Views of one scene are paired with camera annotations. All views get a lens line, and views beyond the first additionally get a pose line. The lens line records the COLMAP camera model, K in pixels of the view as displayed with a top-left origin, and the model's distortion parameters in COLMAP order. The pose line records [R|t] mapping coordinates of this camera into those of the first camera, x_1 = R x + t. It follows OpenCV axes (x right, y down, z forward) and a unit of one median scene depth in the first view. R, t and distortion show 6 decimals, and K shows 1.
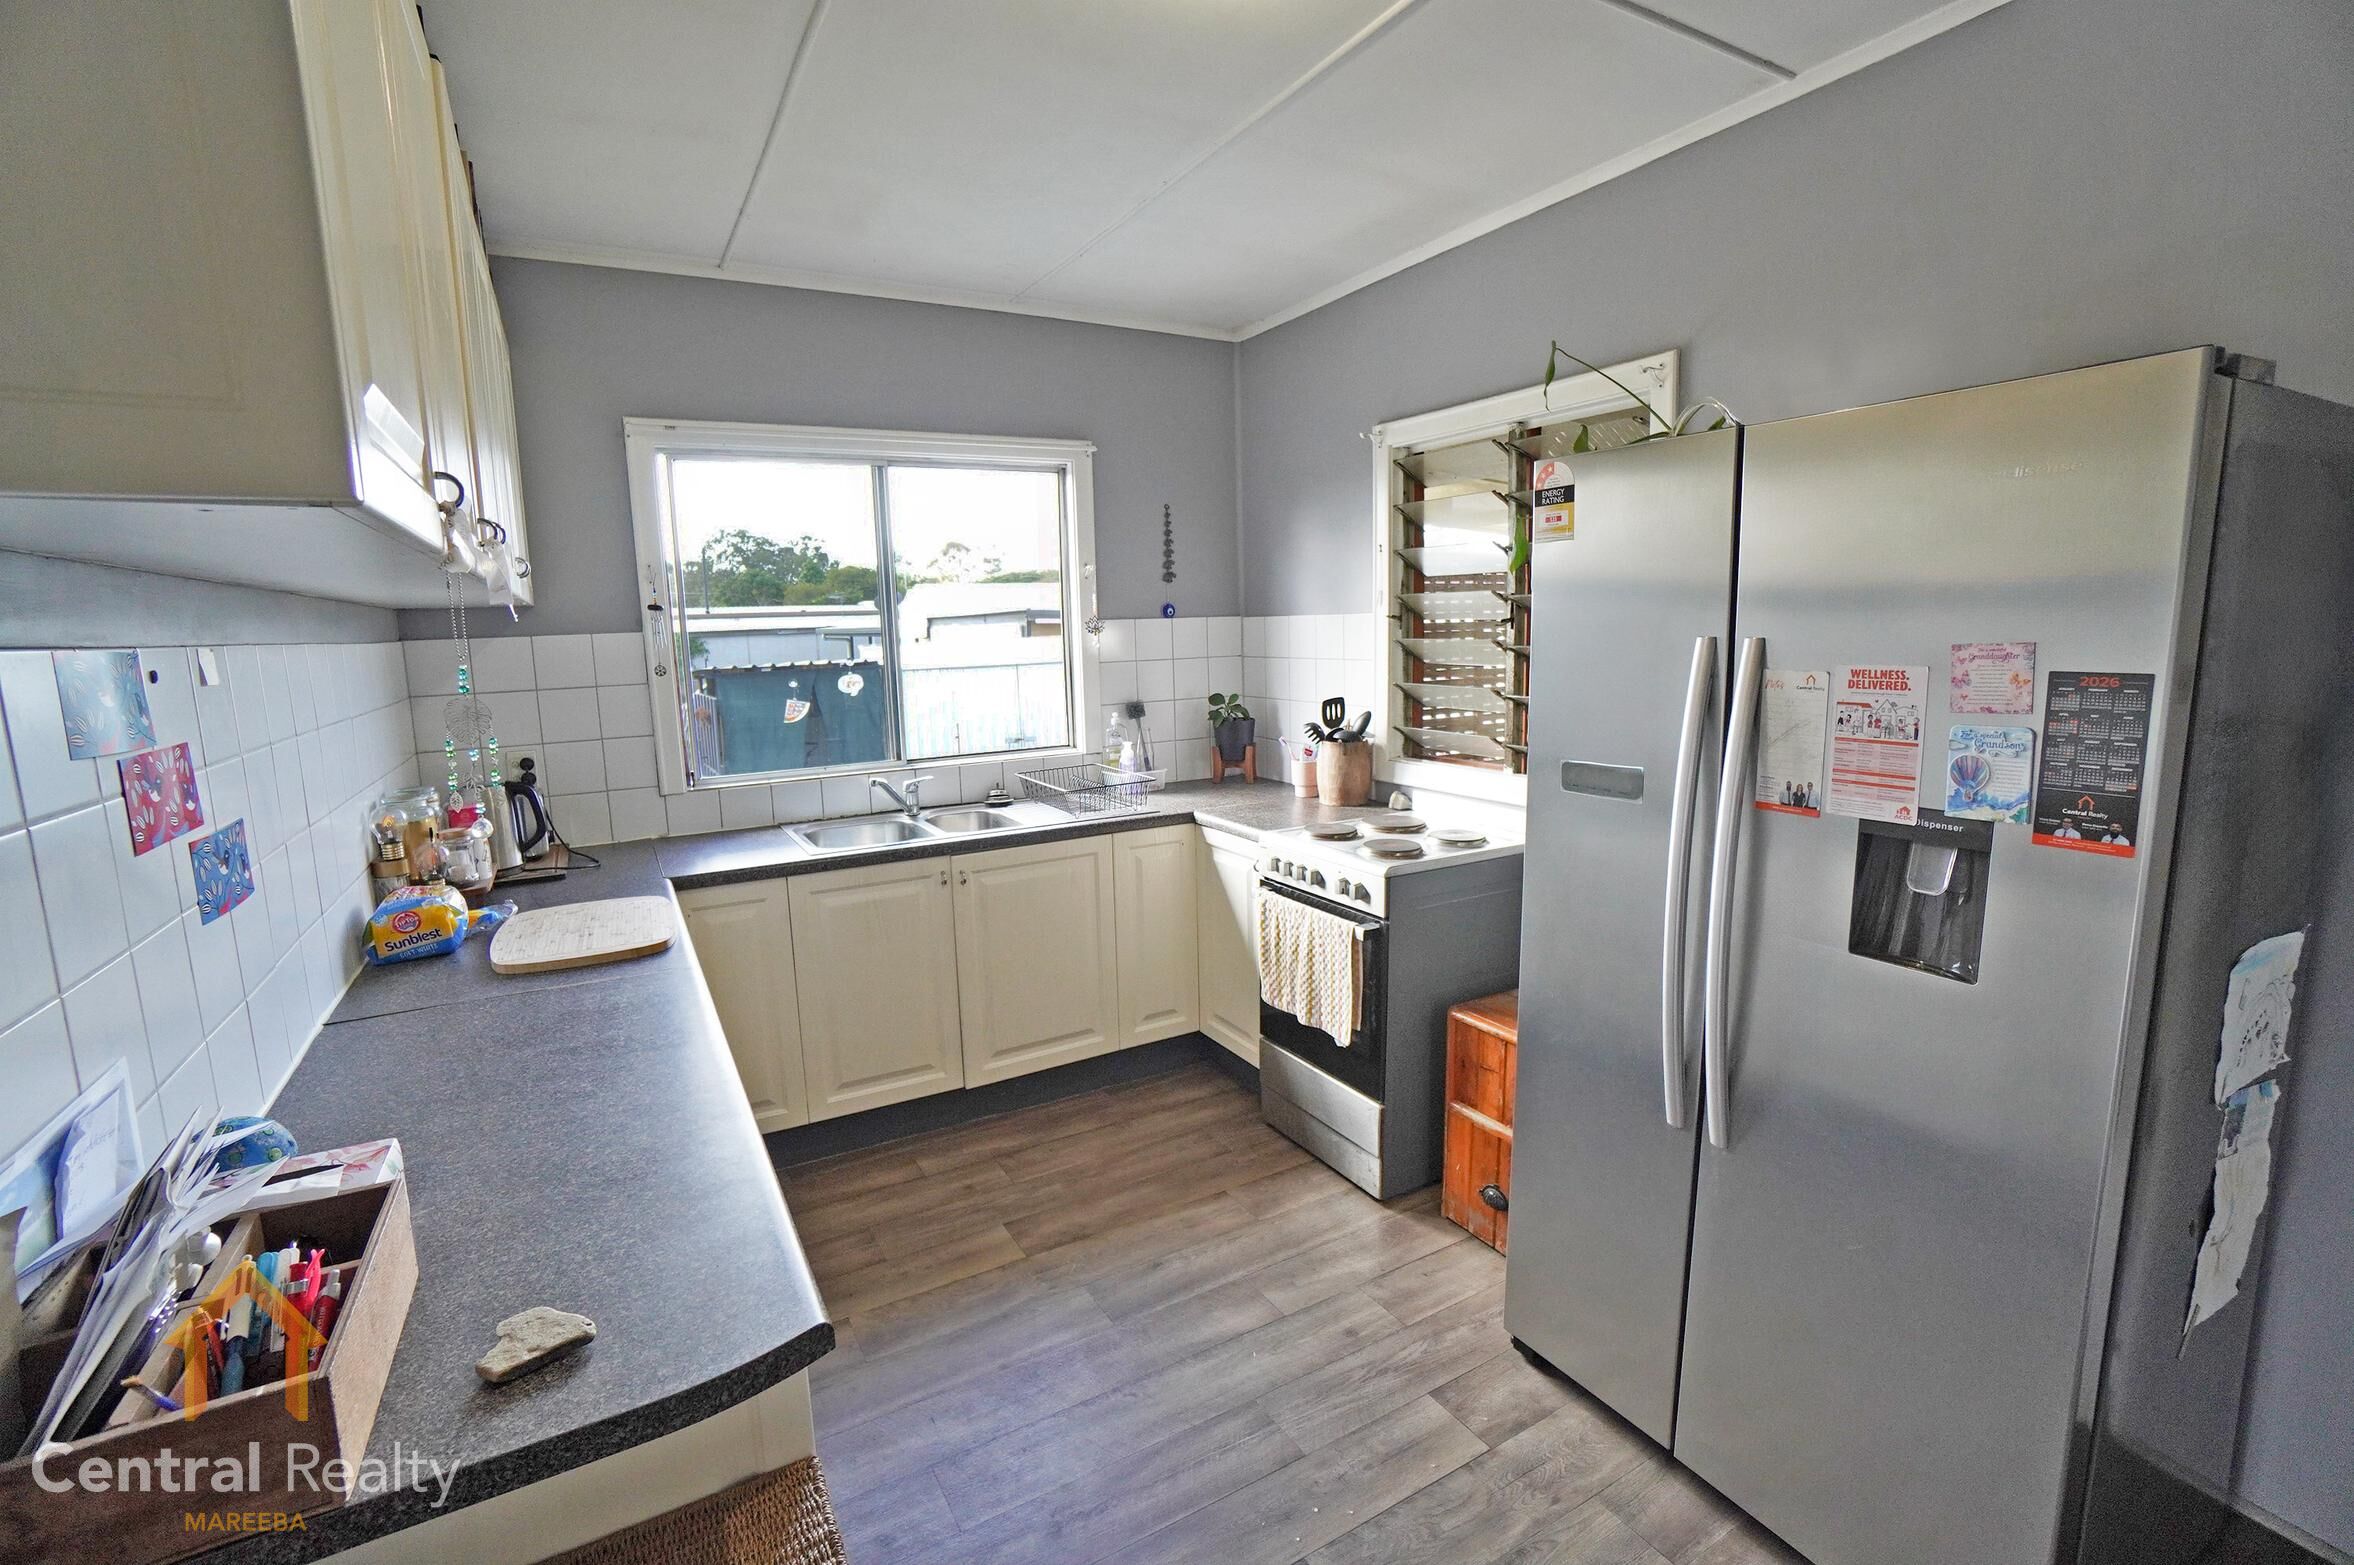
lens RADIAL K [[1031.3, 0, 1177.0], [0, 1031.3, 782.5], [0, 0, 1]] dist [-0.040073, -0.000062]
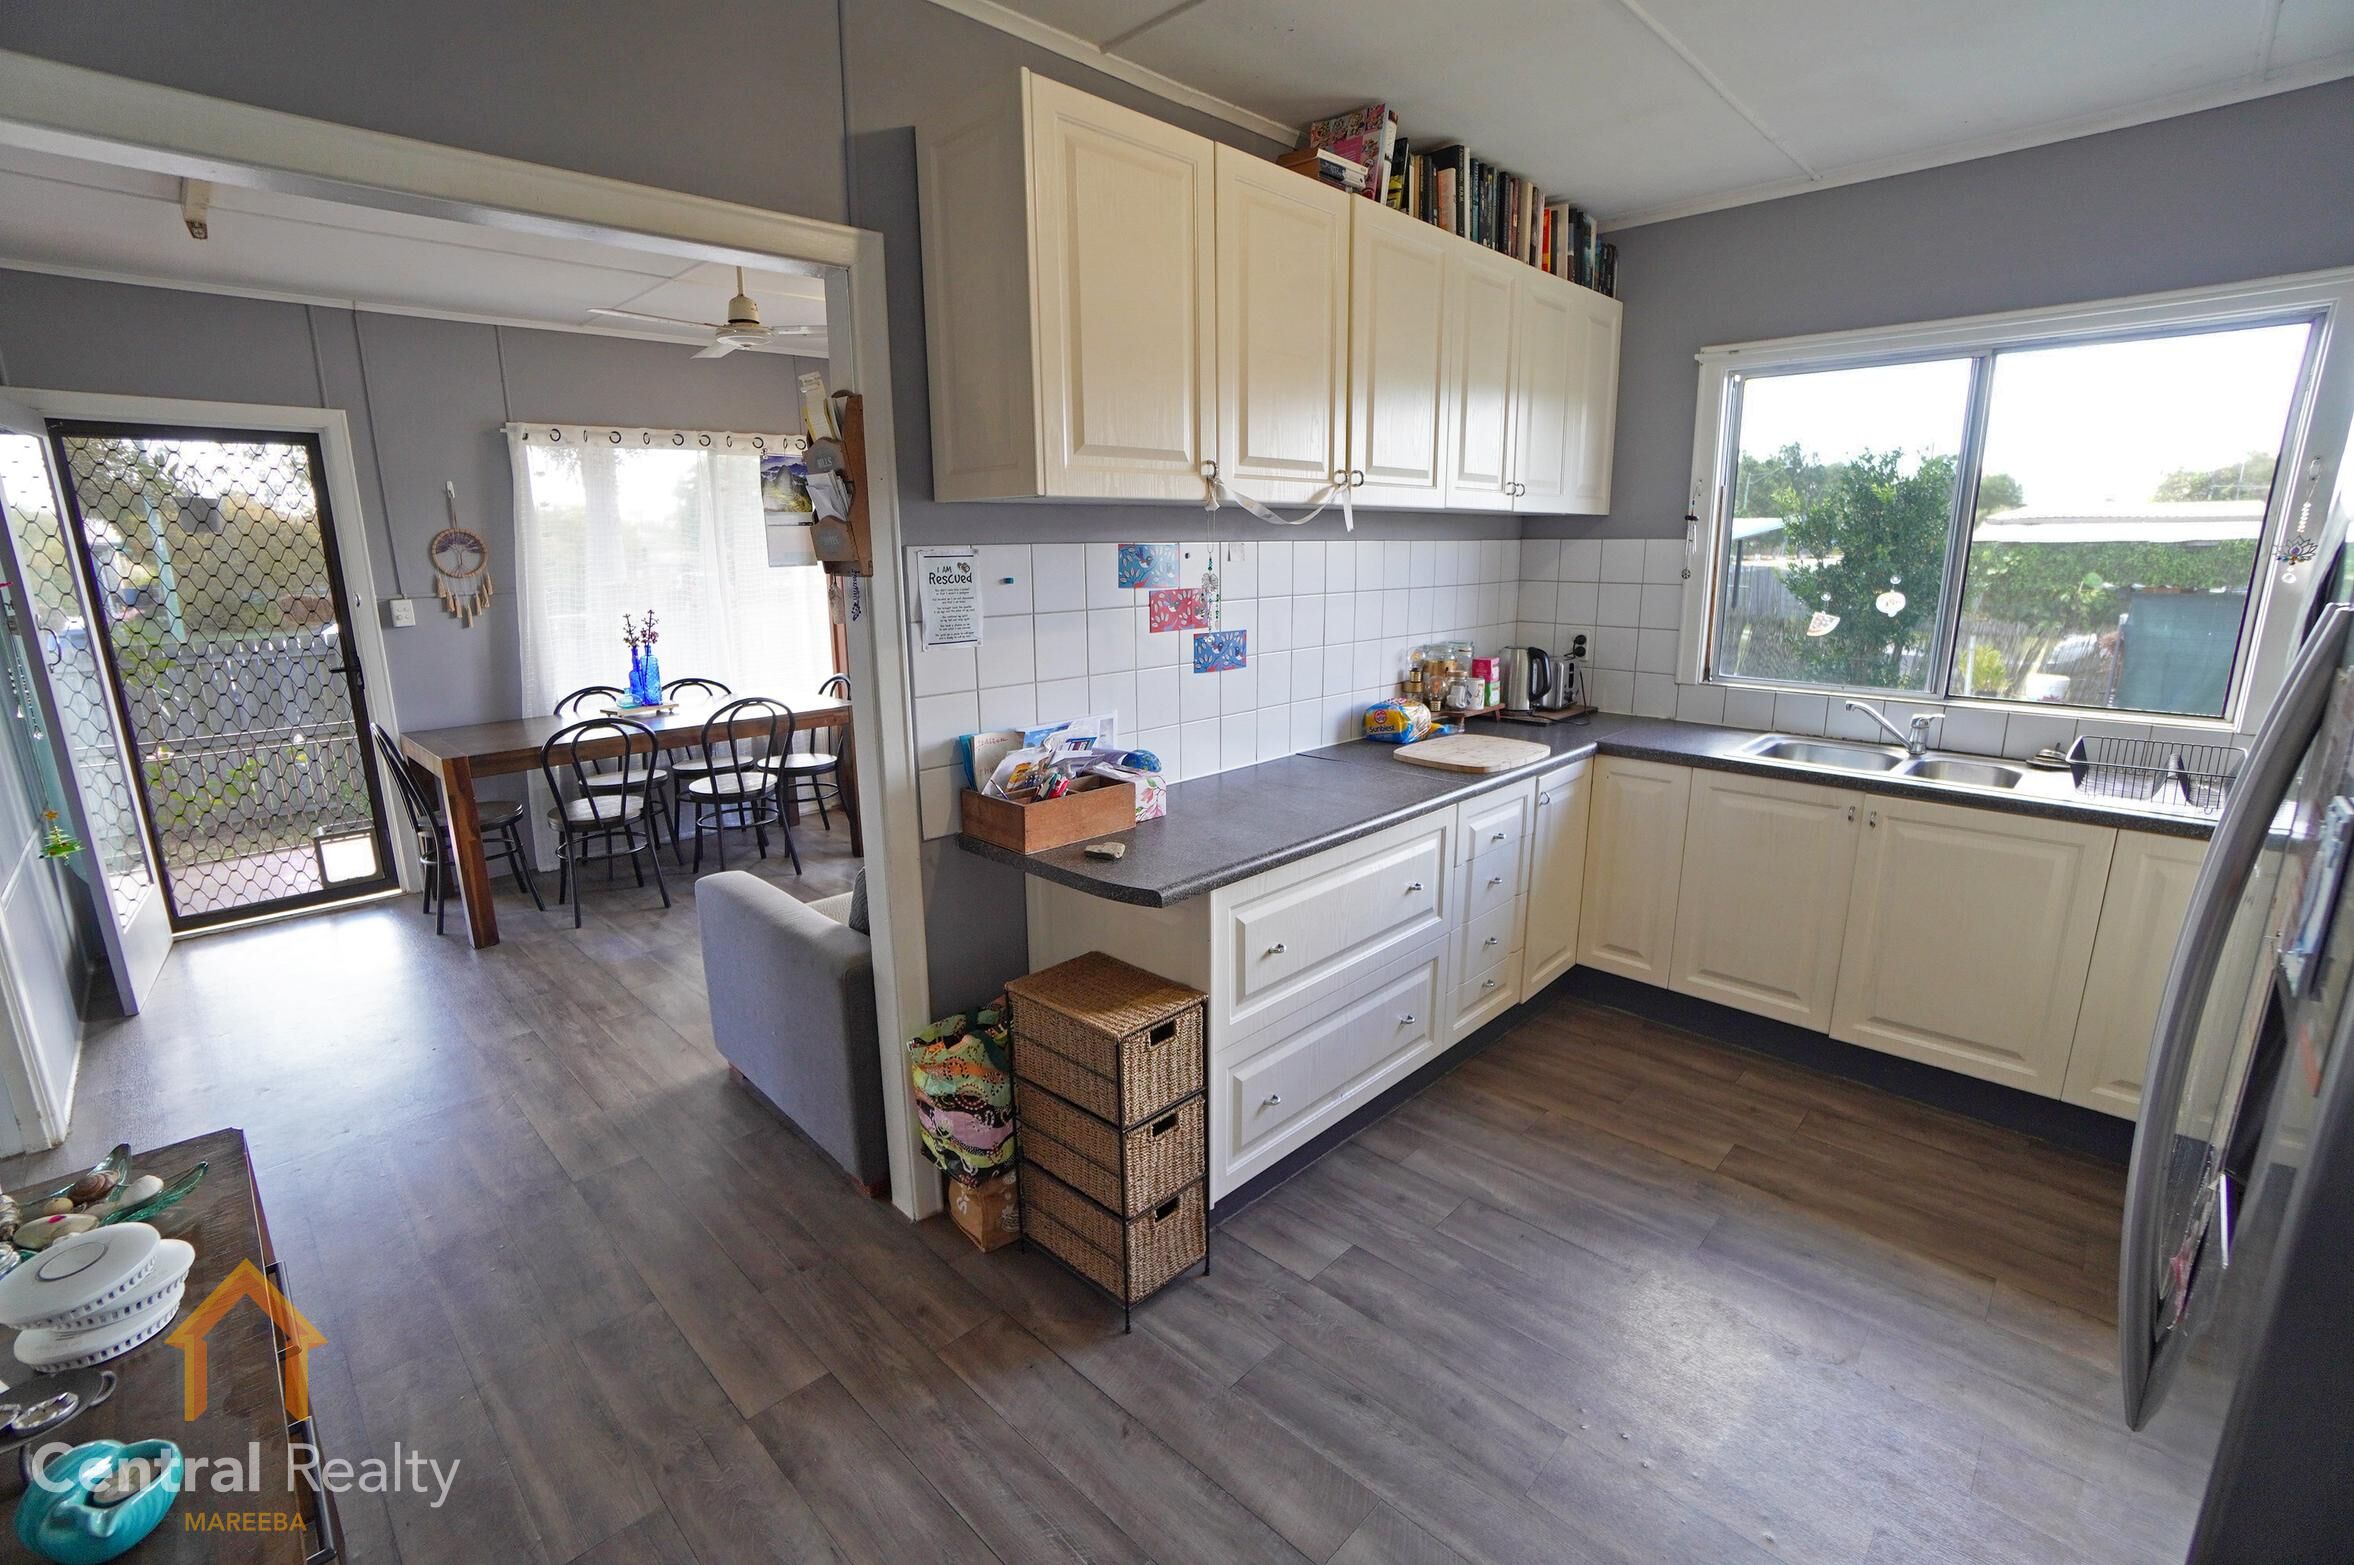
lens RADIAL K [[1002.5, 0, 1154.8], [0, 1002.5, 761.5], [0, 0, 1]] dist [-0.002070, -0.000258]
pose [[0.297163, 0.233884, -0.925739, 0.413689], [-0.156233, 0.968379, 0.194506, -0.031638], [0.941958, 0.086831, 0.324307, 0.090198]]
